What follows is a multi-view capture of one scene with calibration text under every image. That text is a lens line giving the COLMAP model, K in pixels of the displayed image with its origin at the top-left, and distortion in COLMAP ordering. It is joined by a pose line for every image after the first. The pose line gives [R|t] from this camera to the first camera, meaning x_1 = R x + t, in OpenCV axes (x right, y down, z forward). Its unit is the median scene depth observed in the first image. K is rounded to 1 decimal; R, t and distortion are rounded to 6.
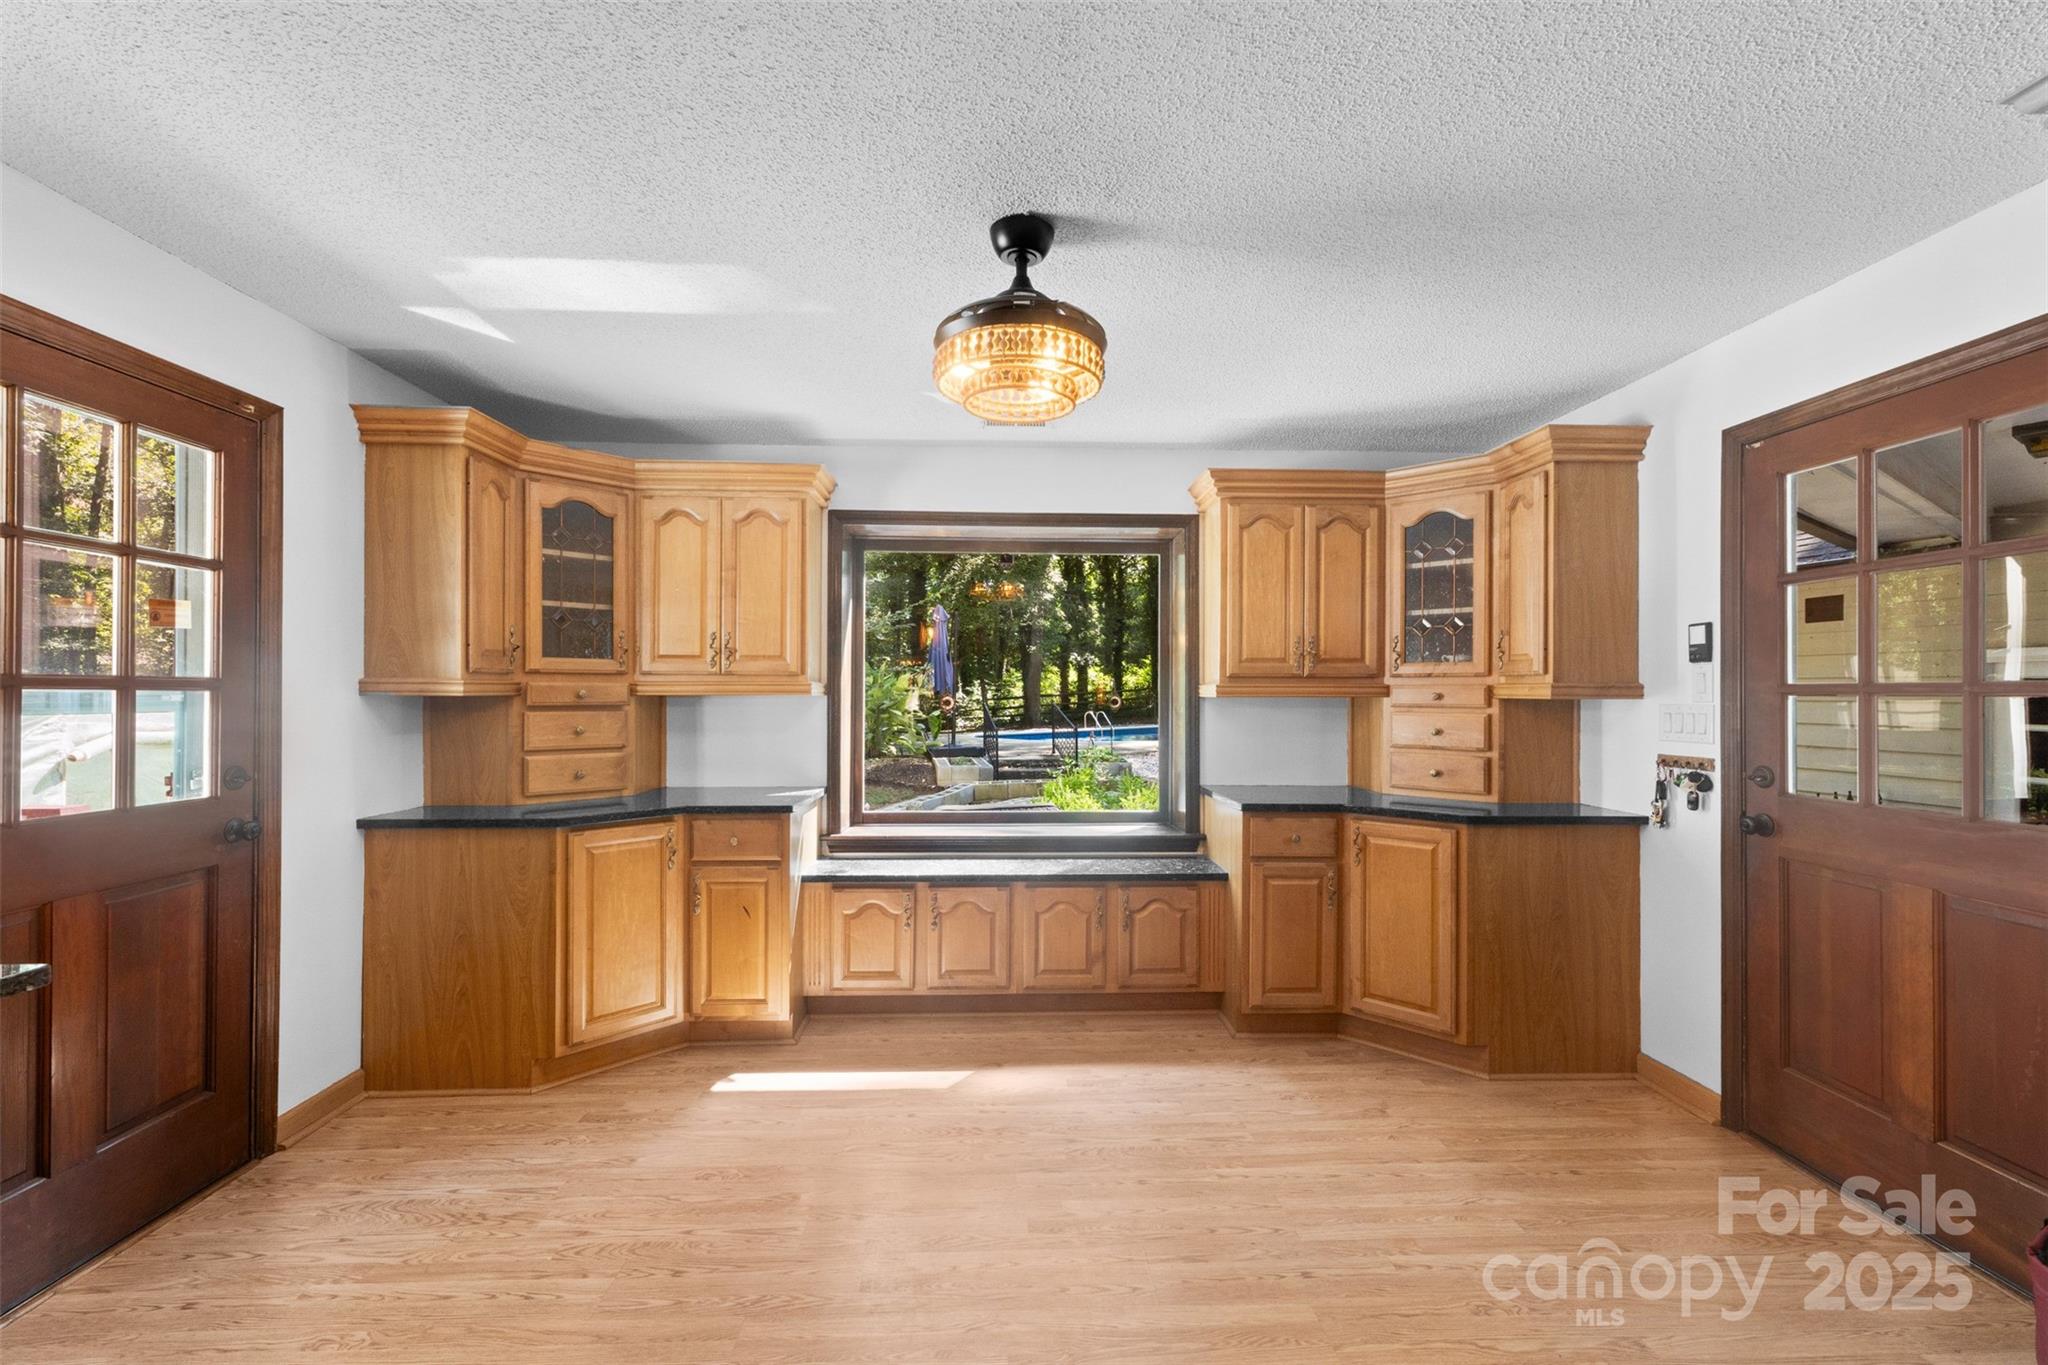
lens RADIAL K [[864.3, 0, 1017.6], [0, 864.3, 692.2], [0, 0, 1]] dist [0.007063, 0.000133]
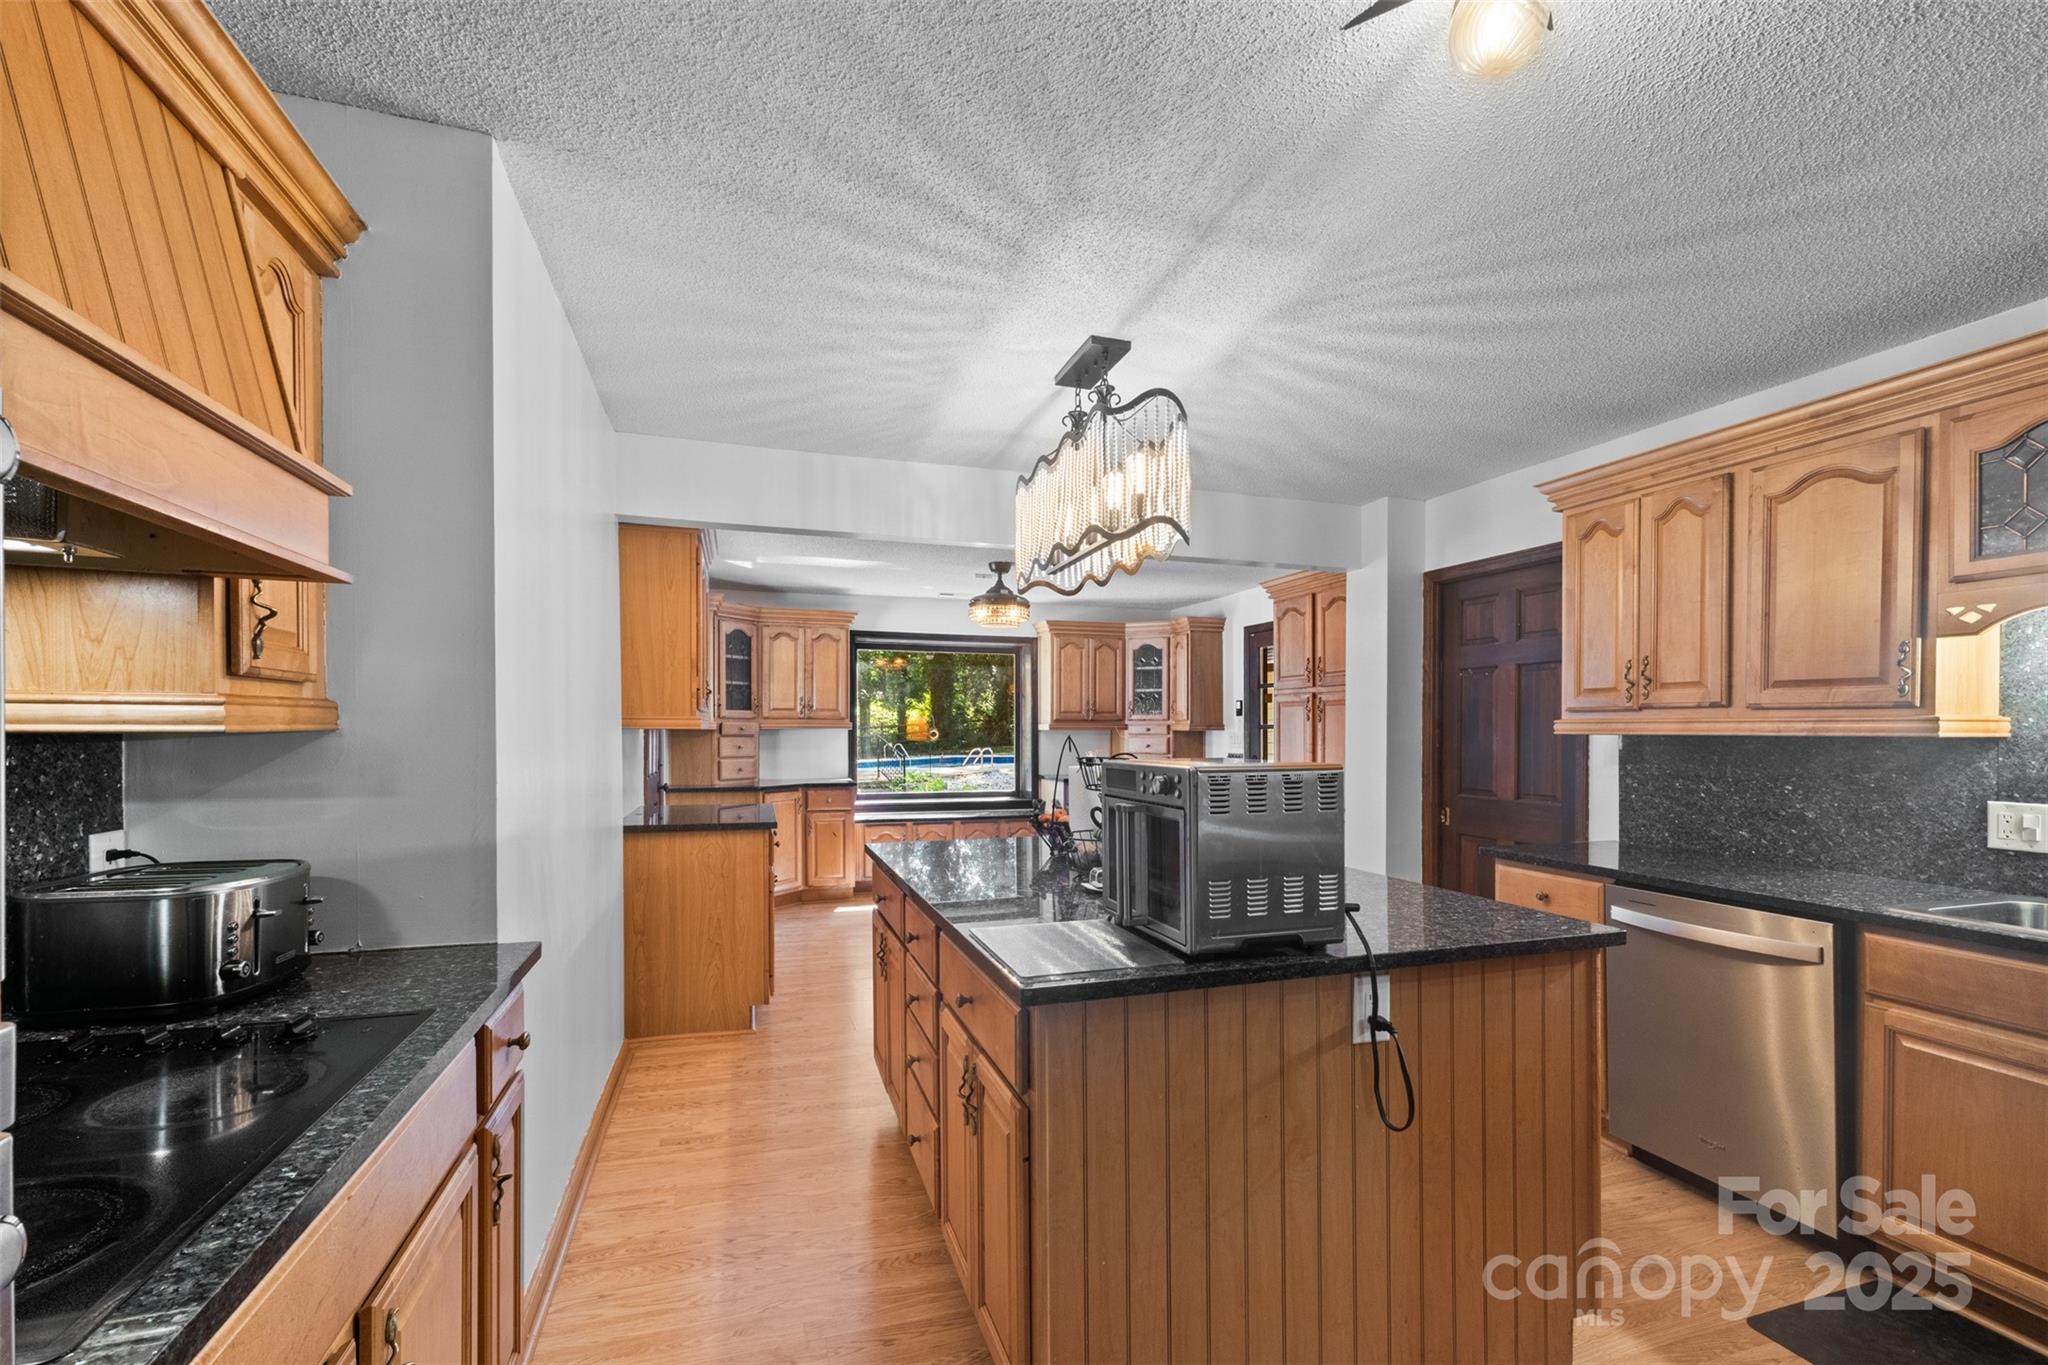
lens RADIAL K [[888.8, 0, 1029.1], [0, 888.8, 739.2], [0, 0, 1]] dist [0.000729, 0.000069]
pose [[0.961282, -0.003605, 0.275544, -0.437597], [-0.000181, 0.999906, 0.013712, -0.001523], [-0.275567, -0.013231, 0.961191, -1.119621]]
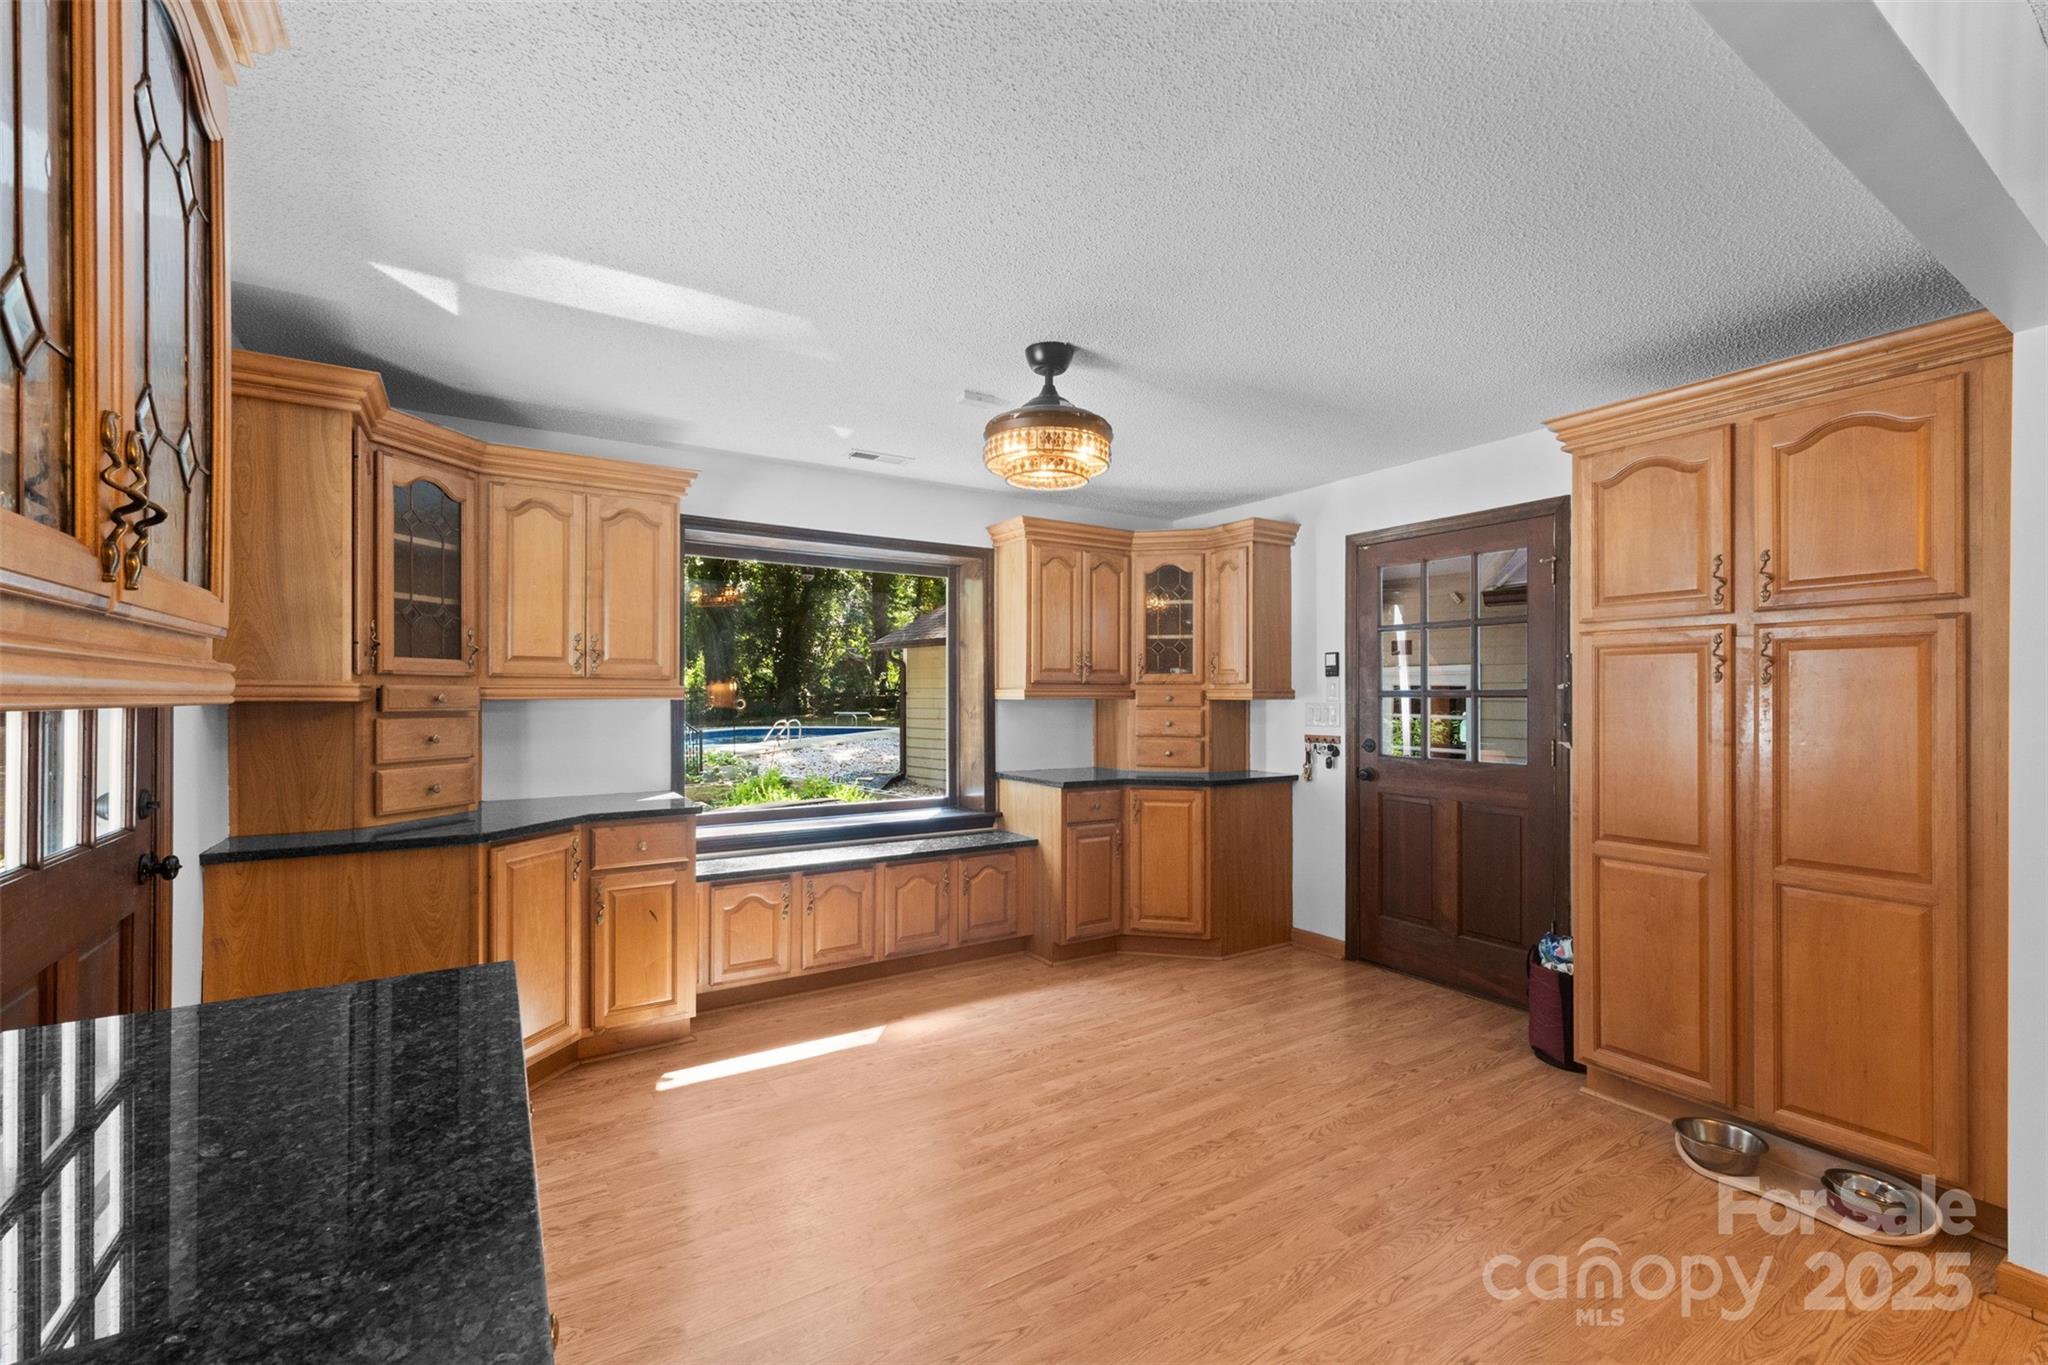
lens RADIAL K [[865.1, 0, 1029.5], [0, 865.1, 694.6], [0, 0, 1]] dist [0.003442, 0.000344]
pose [[0.859521, -0.000928, 0.511099, -0.438974], [0.000548, 0.999999, 0.000894, -0.002495], [-0.511099, -0.000488, 0.859522, -0.080338]]
